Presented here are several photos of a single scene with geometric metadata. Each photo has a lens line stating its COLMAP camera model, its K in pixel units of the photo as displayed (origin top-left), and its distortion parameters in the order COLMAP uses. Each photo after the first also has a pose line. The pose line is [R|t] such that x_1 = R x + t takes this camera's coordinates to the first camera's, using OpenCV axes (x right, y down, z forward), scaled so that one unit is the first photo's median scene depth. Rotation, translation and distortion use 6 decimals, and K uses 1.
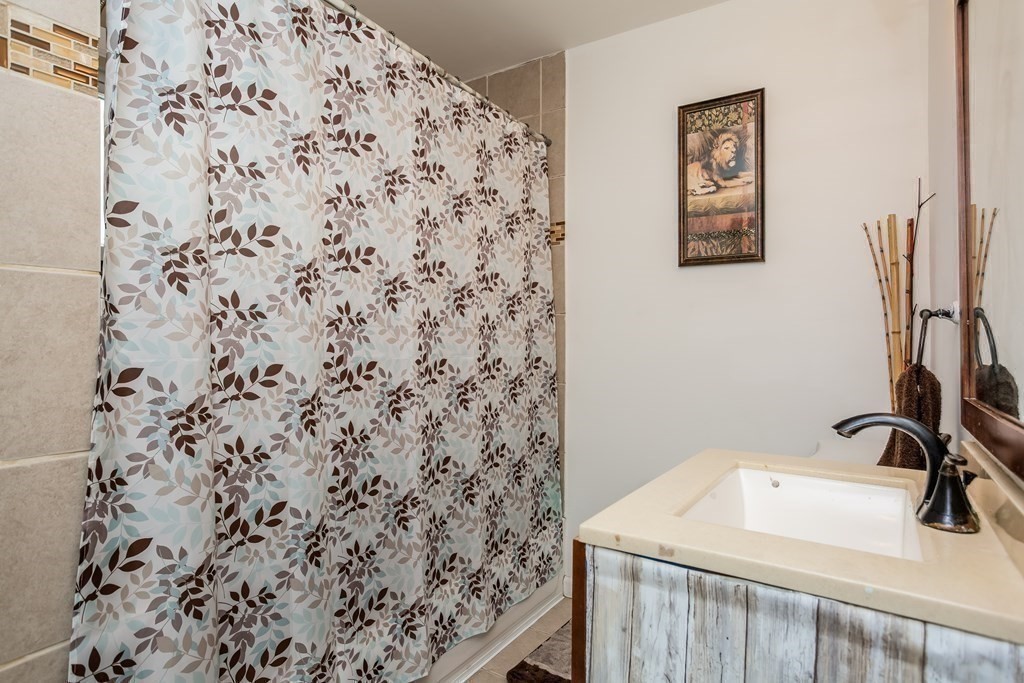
lens RADIAL K [[548.5, 0, 506.1], [0, 548.5, 332.1], [0, 0, 1]] dist [-0.050664, 0.029217]
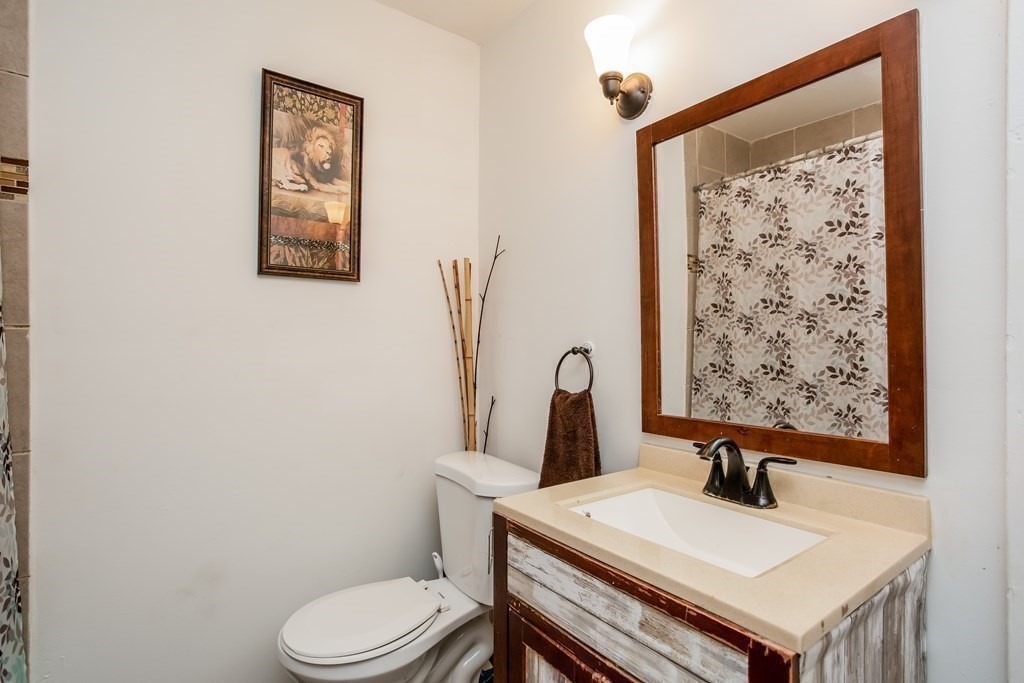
lens RADIAL K [[507.0, 0, 522.9], [0, 507.0, 339.3], [0, 0, 1]] dist [-0.046515, 0.025251]
pose [[0.320593, 0.001267, 0.947216, -0.247680], [-0.017616, 0.999834, 0.004624, -0.037729], [-0.947053, -0.018169, 0.320562, 0.423482]]
